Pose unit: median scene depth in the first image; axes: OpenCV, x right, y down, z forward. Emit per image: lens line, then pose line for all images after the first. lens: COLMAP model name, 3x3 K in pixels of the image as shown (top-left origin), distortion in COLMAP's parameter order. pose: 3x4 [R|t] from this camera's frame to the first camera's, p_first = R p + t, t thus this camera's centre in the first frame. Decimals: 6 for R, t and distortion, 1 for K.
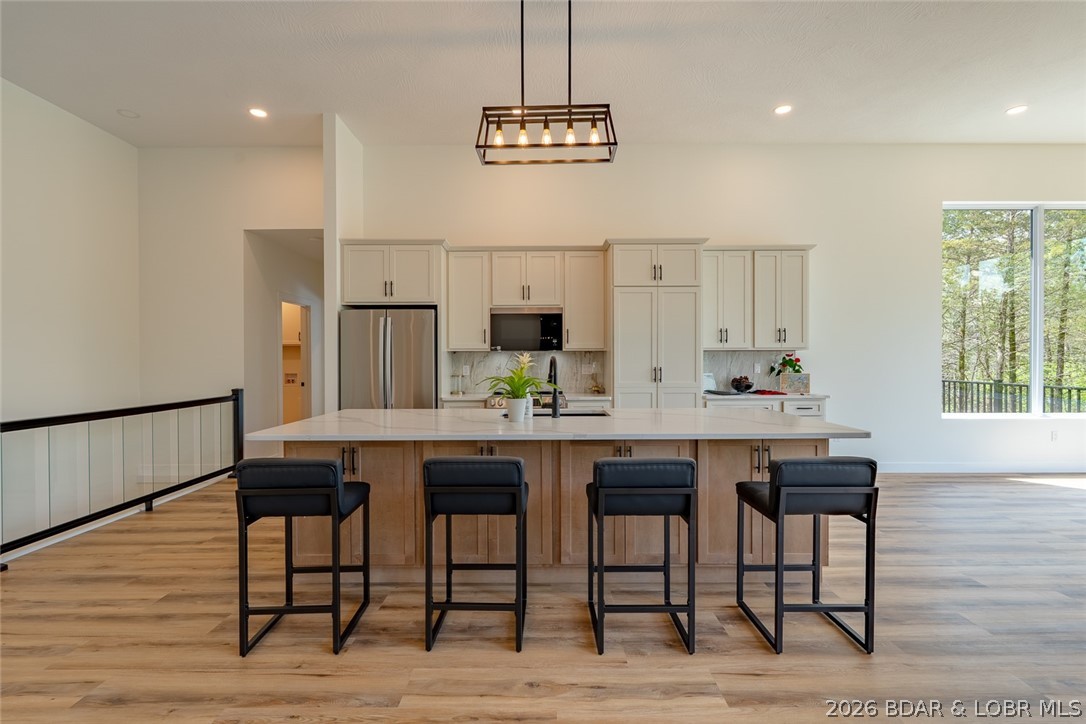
lens RADIAL K [[486.0, 0, 543.0], [0, 486.0, 362.0], [0, 0, 1]] dist [0.000523, 0.000072]
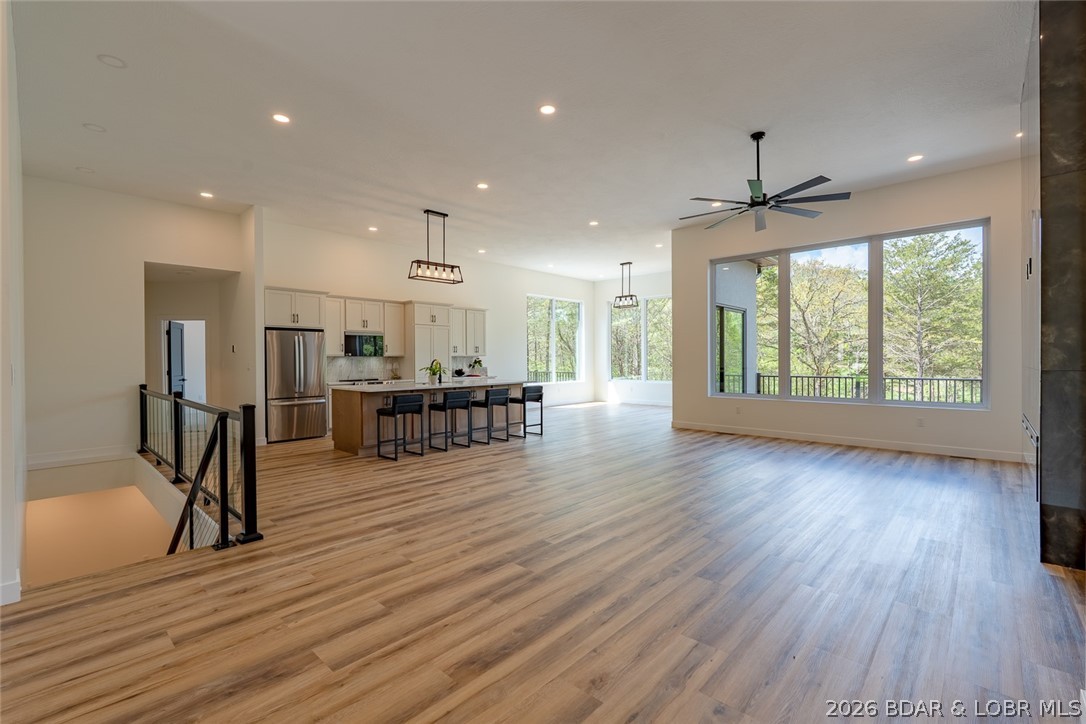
lens RADIAL K [[476.6, 0, 543.0], [0, 476.6, 362.0], [0, 0, 1]] dist [0.000314, 0.000153]
pose [[0.678921, -0.006533, 0.734182, -0.875016], [0.009347, 0.999956, 0.000254, 0.003192], [-0.734152, 0.006690, 0.678953, -0.666131]]
